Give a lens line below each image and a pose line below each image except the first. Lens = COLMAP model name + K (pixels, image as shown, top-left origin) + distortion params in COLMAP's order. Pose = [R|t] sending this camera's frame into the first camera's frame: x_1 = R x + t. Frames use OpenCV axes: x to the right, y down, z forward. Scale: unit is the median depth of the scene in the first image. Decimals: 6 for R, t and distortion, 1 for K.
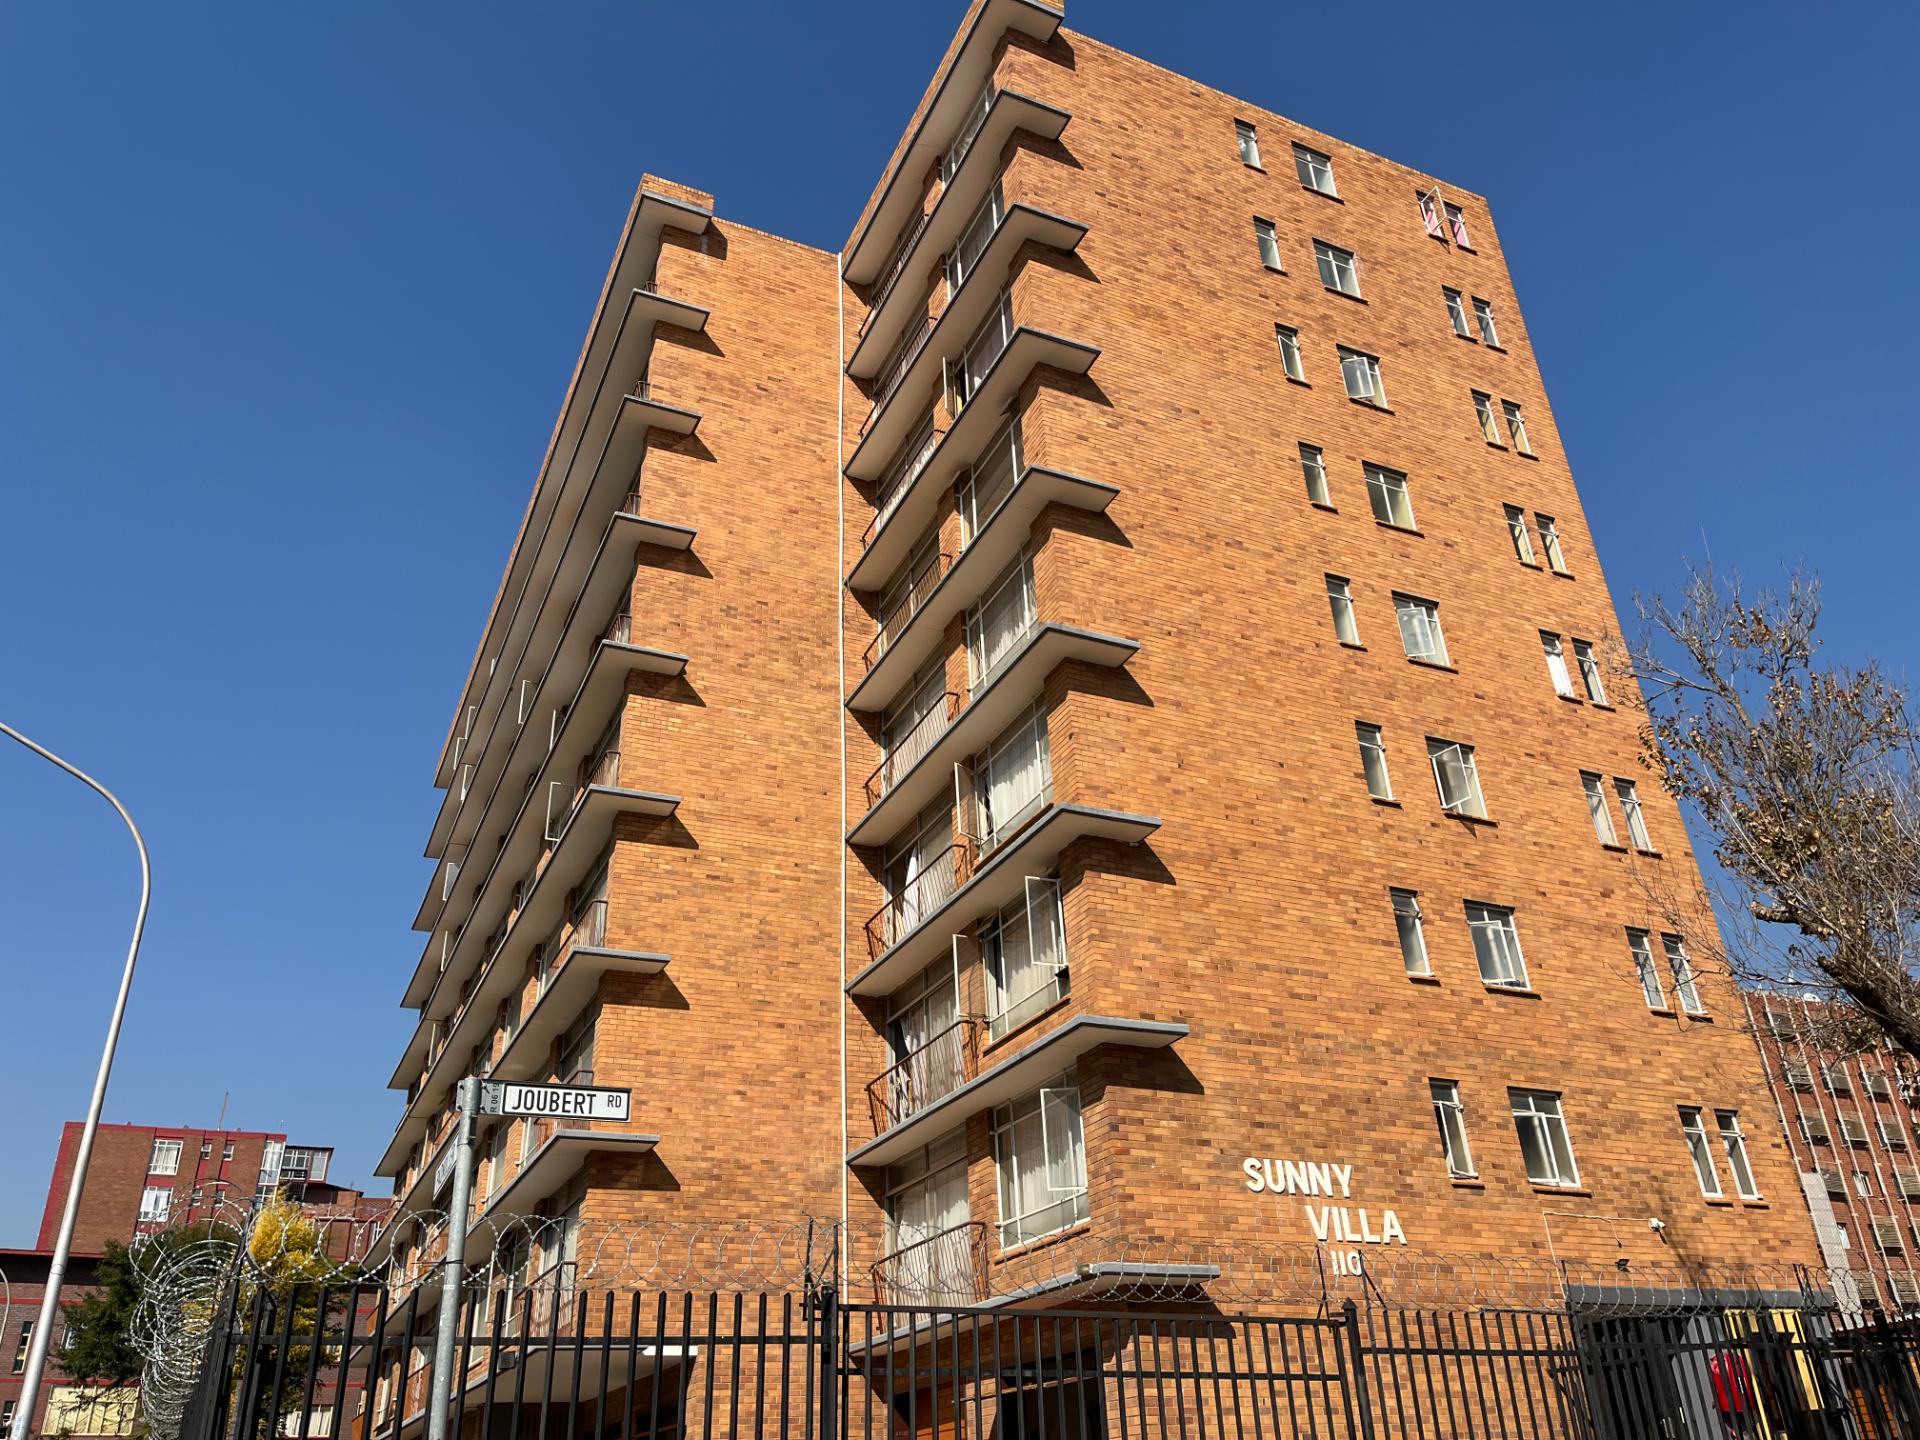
lens RADIAL K [[1433.4, 0, 948.3], [0, 1433.4, 709.4], [0, 0, 1]] dist [0.062085, -0.097022]
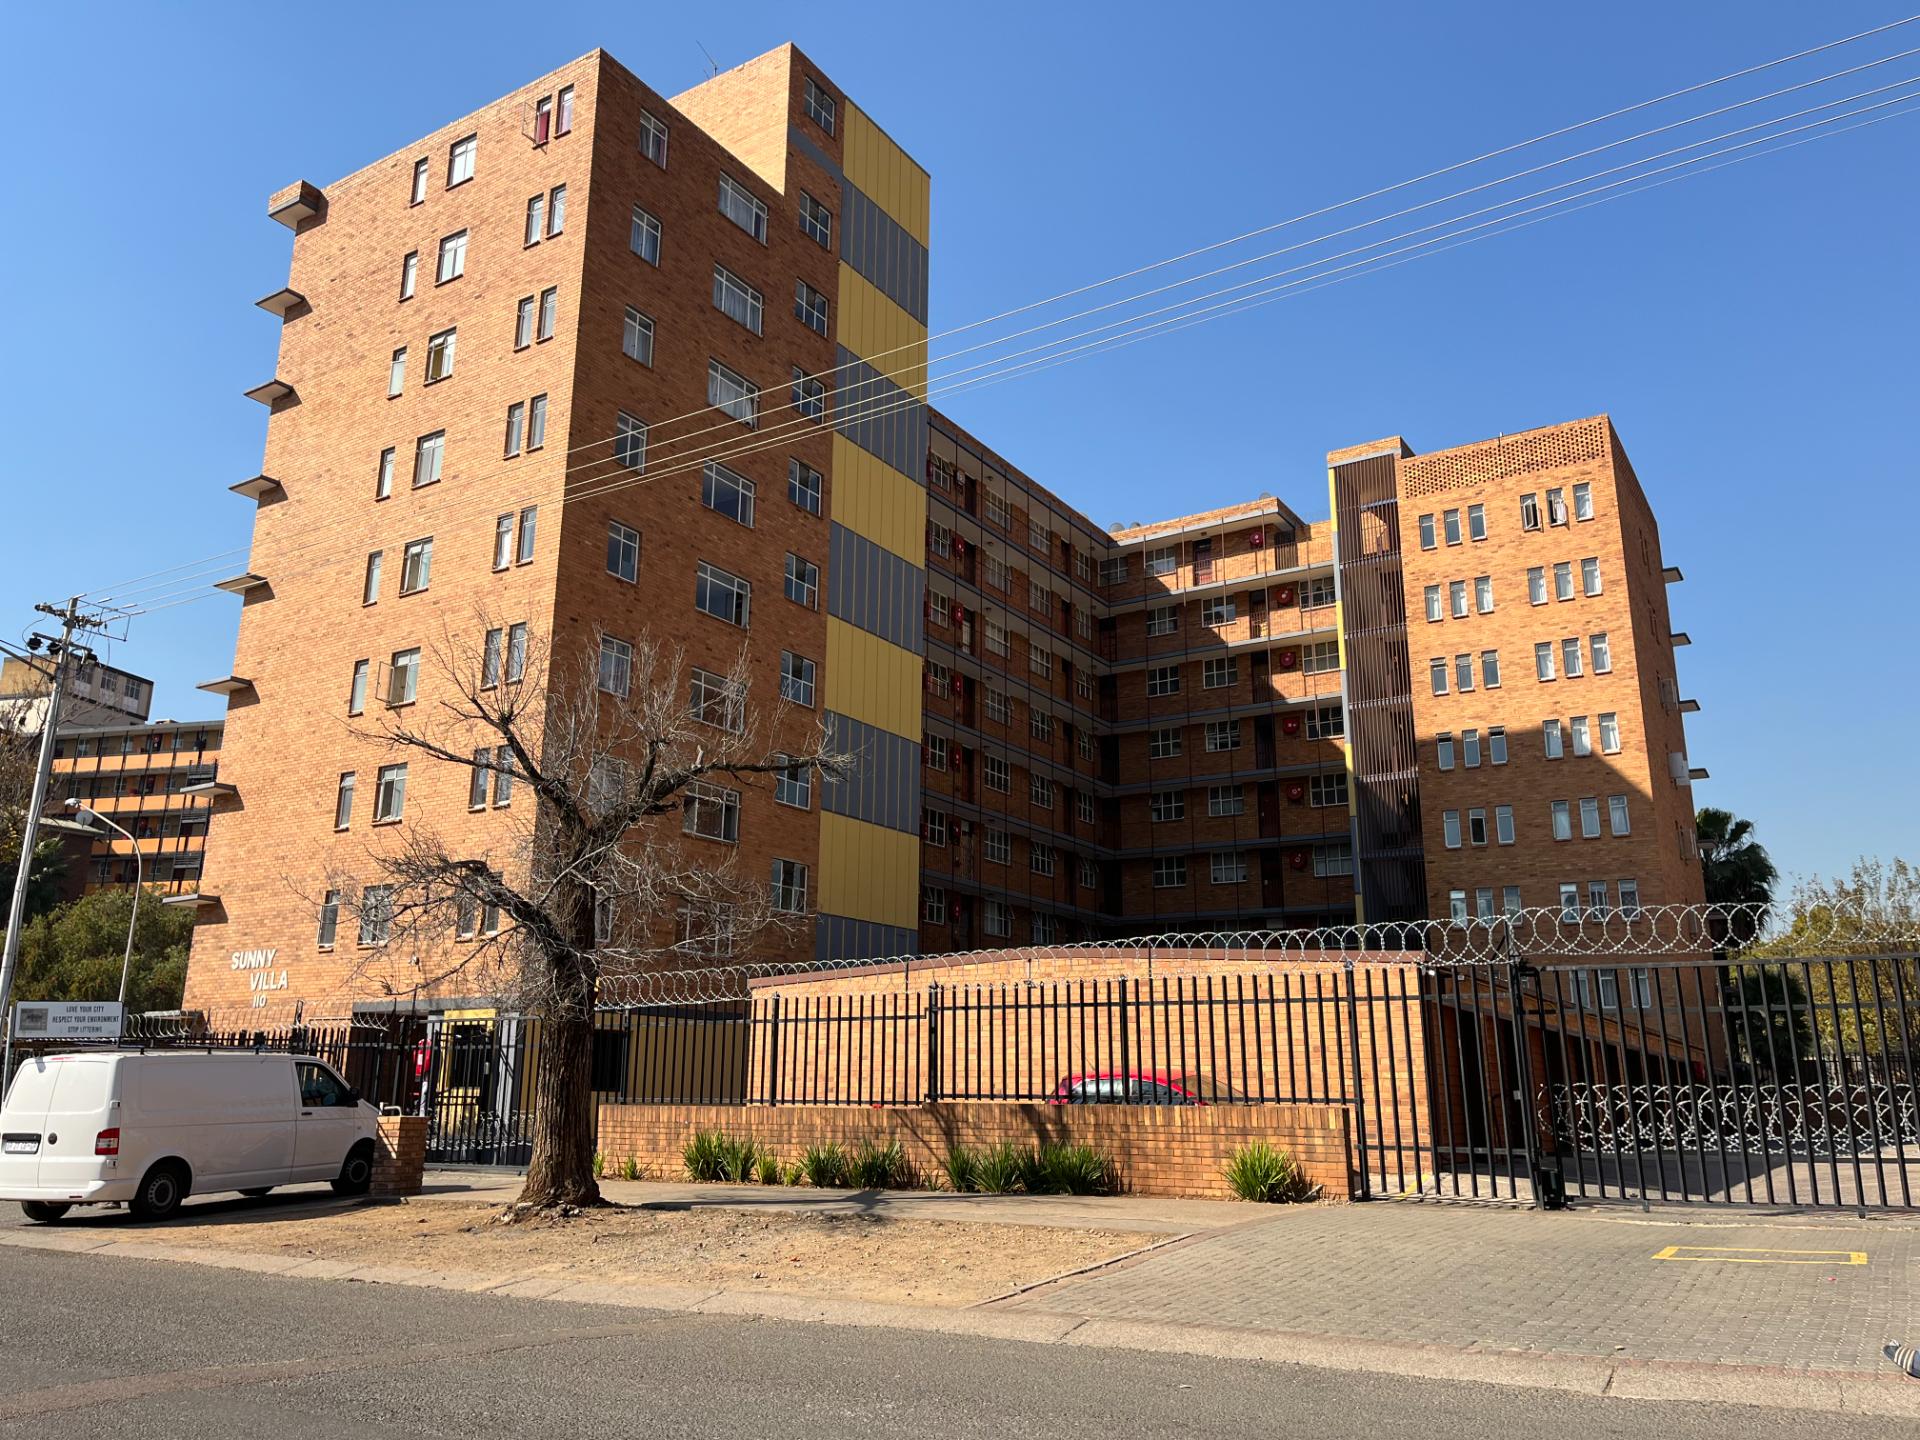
lens RADIAL K [[1433.4, 0, 948.3], [0, 1433.4, 709.4], [0, 0, 1]] dist [0.062085, -0.097022]
pose [[0.532426, -0.192321, -0.824339, 2.192427], [0.376975, 0.925815, 0.027486, 0.292353], [0.757900, -0.325390, 0.565428, 0.679701]]
